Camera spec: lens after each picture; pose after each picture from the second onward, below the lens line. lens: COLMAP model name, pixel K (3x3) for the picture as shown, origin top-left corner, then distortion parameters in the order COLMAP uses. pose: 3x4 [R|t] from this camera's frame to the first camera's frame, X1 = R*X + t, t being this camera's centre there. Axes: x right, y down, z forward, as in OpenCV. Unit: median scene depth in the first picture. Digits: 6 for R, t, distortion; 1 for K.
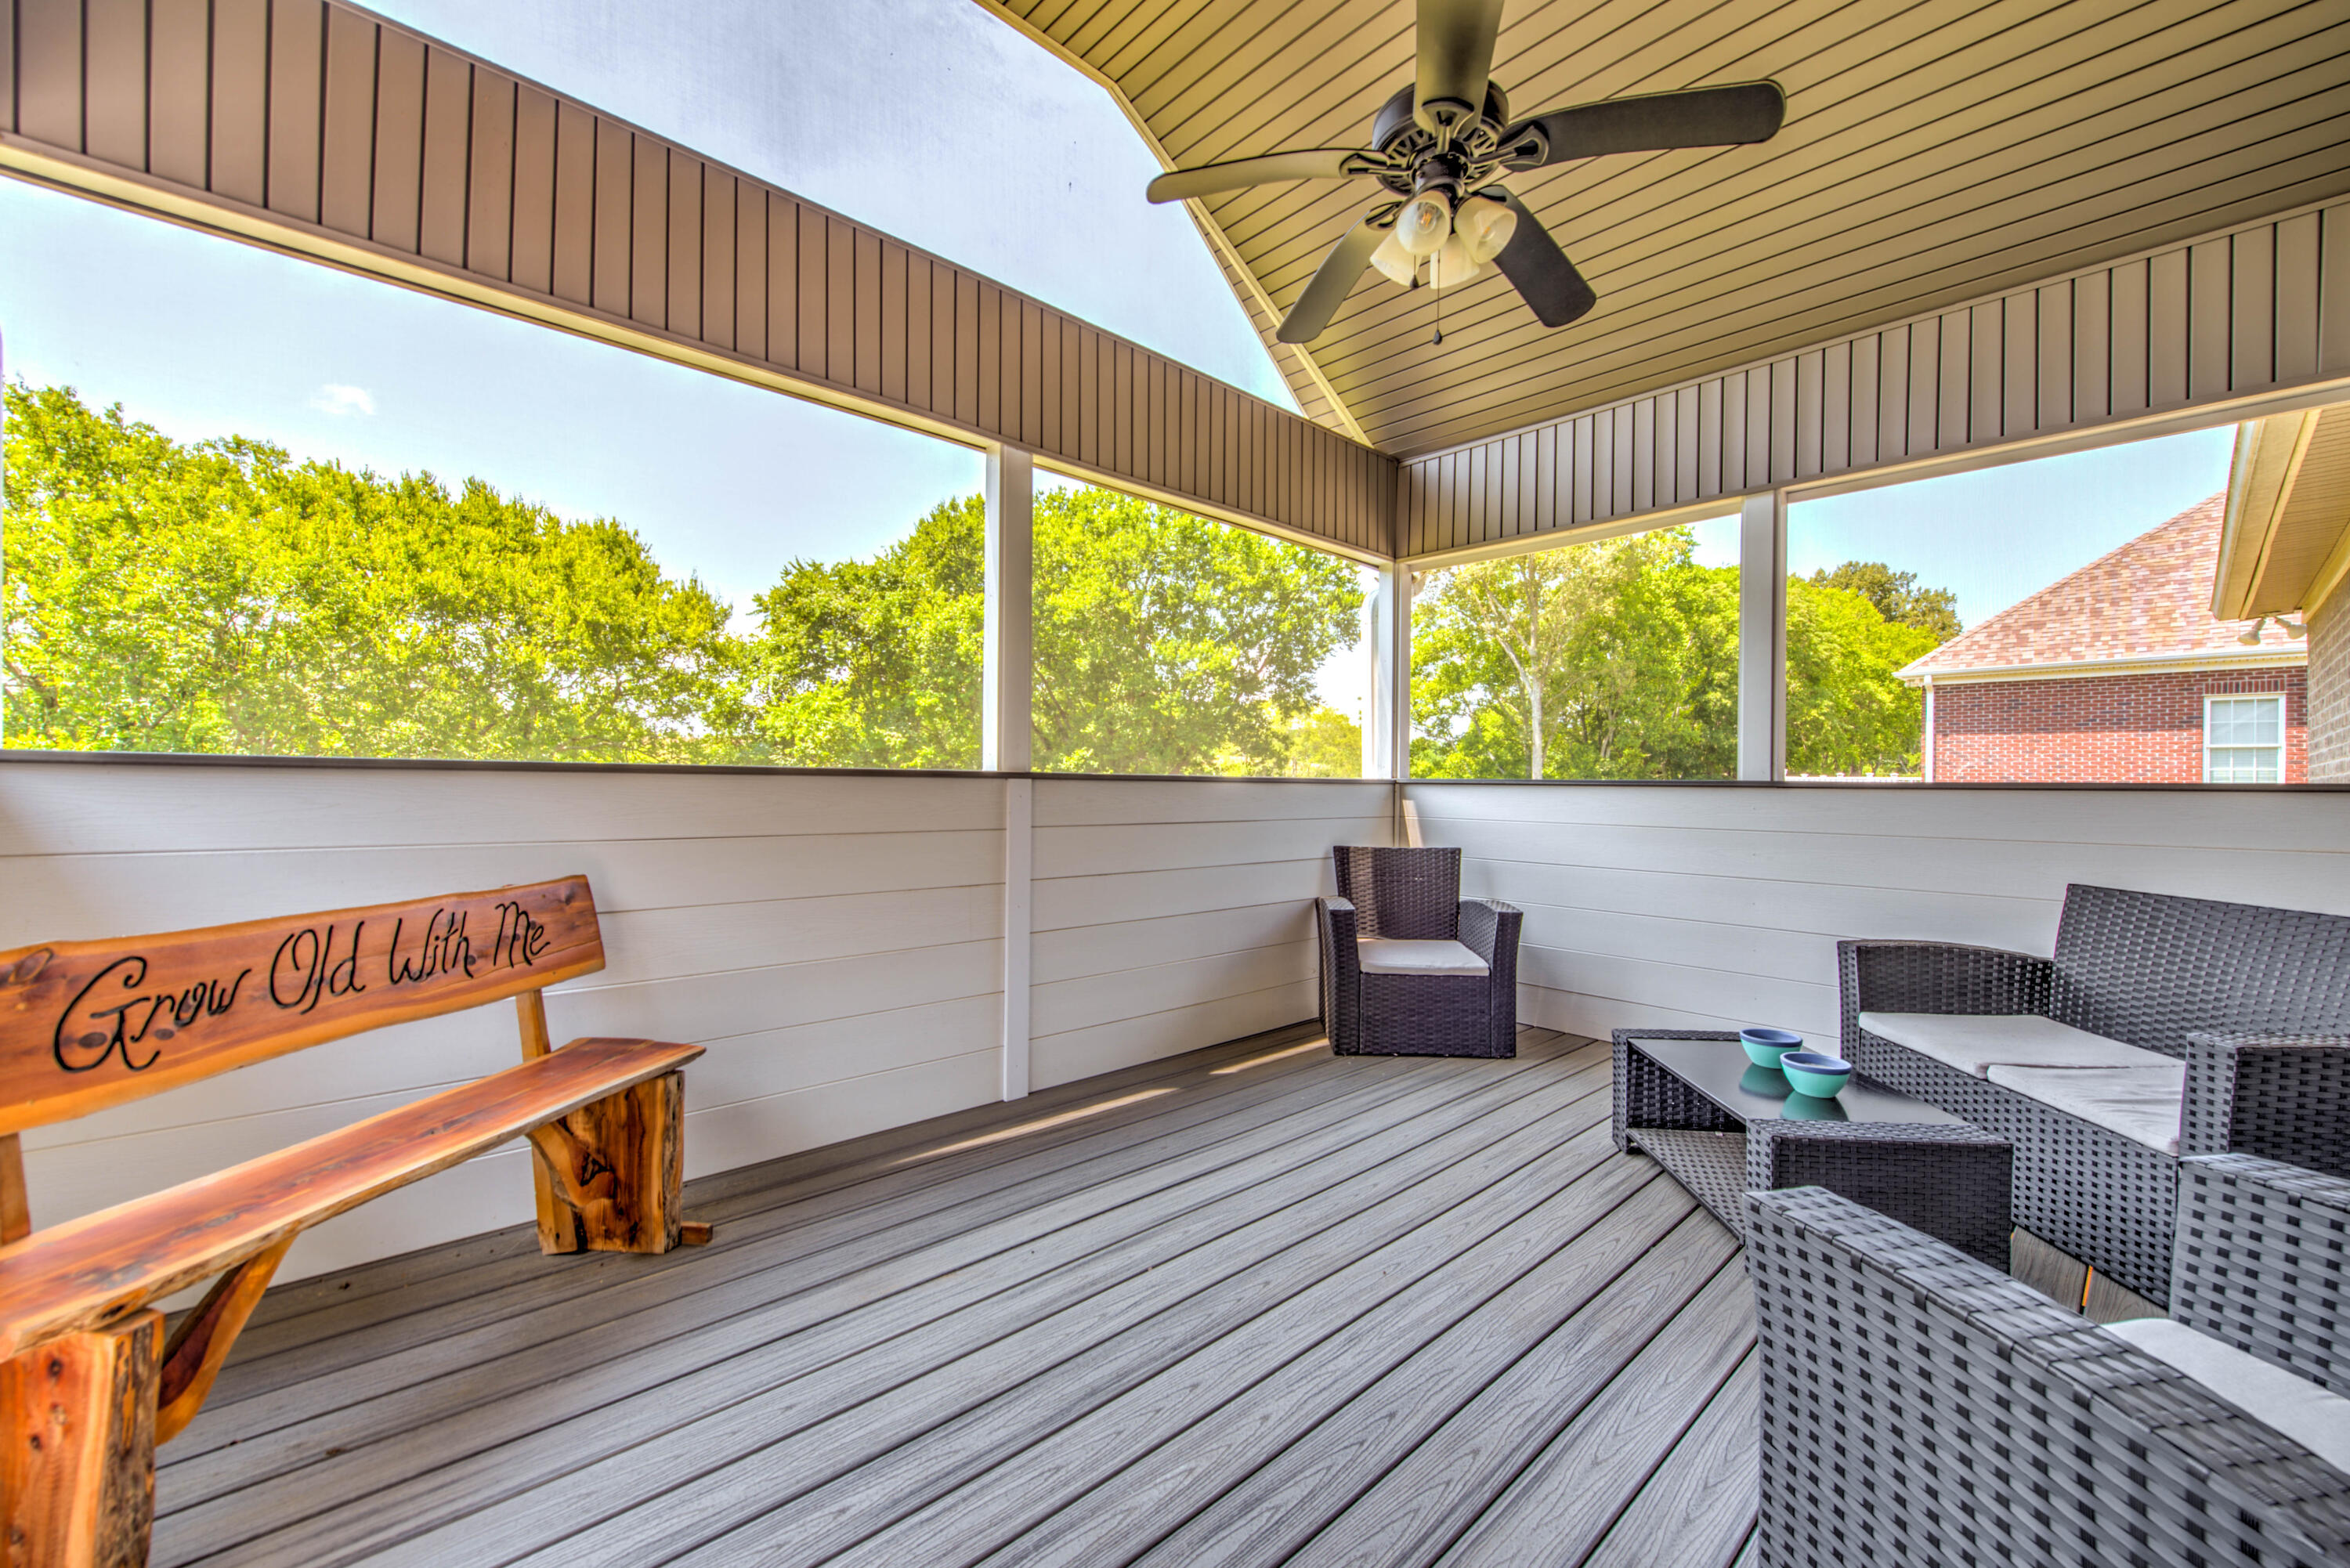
lens RADIAL K [[932.7, 0, 1175.0], [0, 932.7, 784.0], [0, 0, 1]] dist [-0.001910, -0.000650]
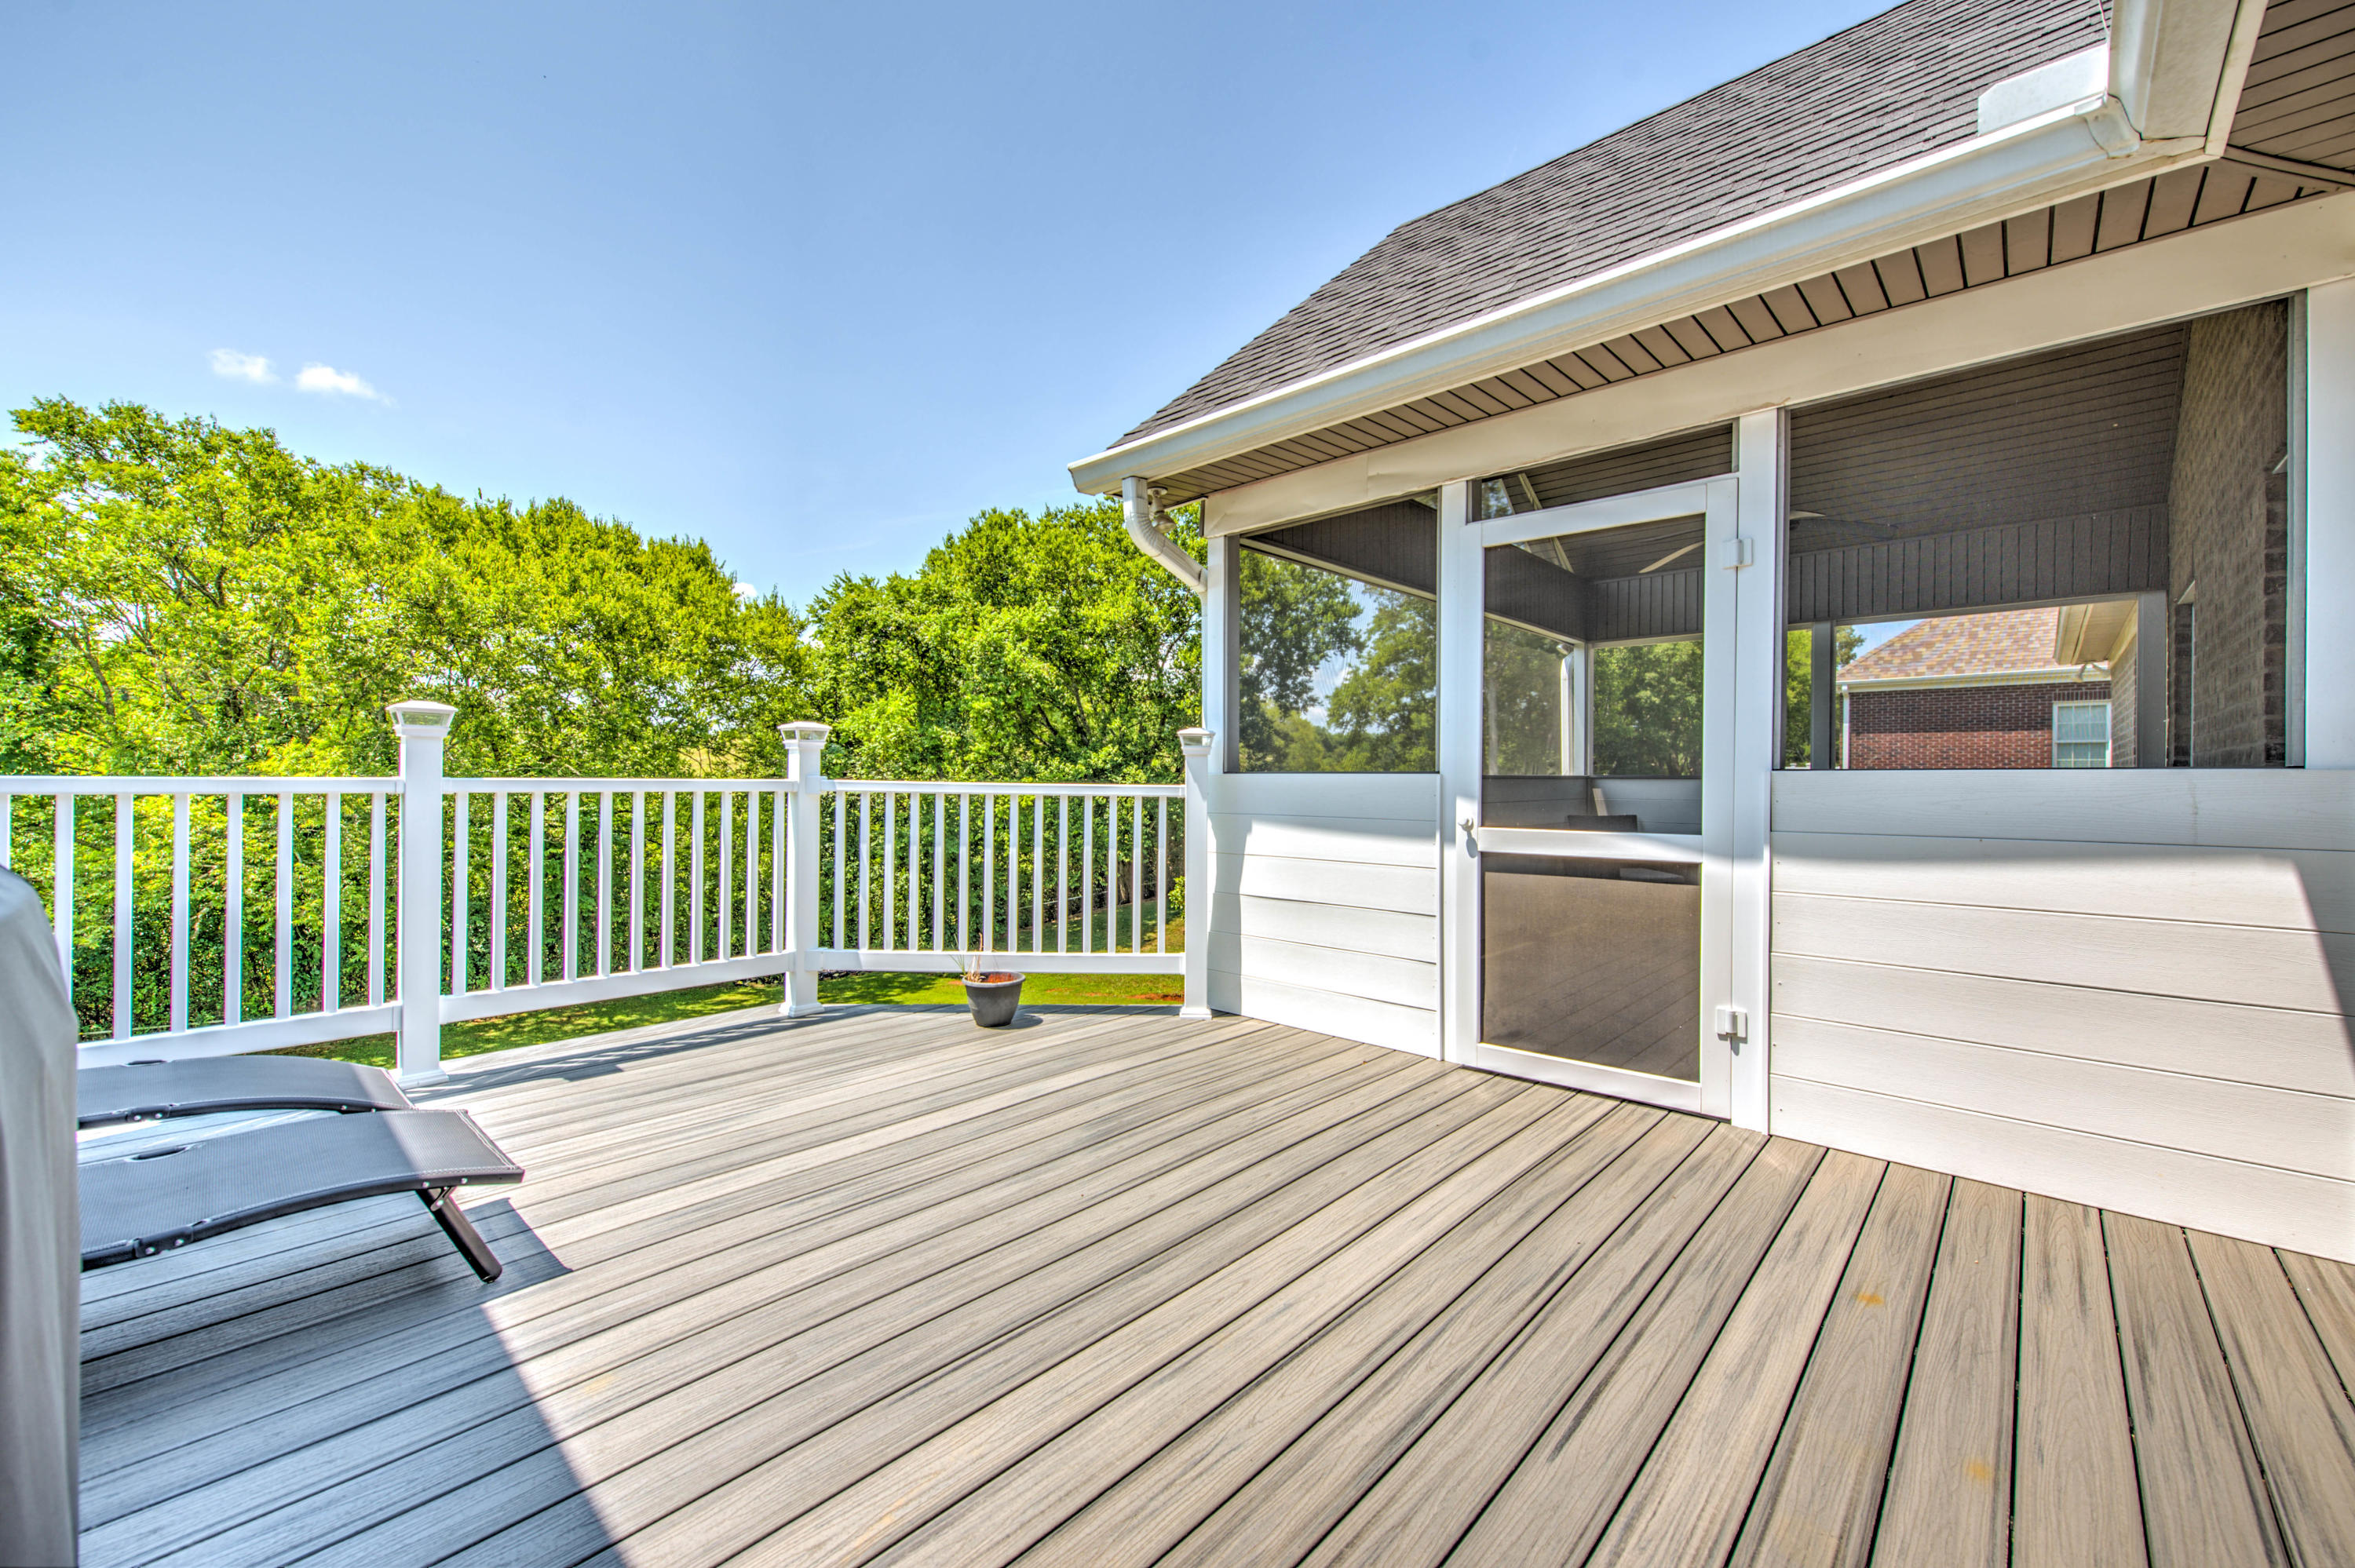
lens RADIAL K [[913.1, 0, 1177.5], [0, 913.1, 784.0], [0, 0, 1]] dist [0.000635, 0.000242]
pose [[0.997529, -0.009315, 0.069642, -0.108707], [0.008737, 0.999925, 0.008596, -0.001685], [-0.069717, -0.007967, 0.997535, -0.101471]]
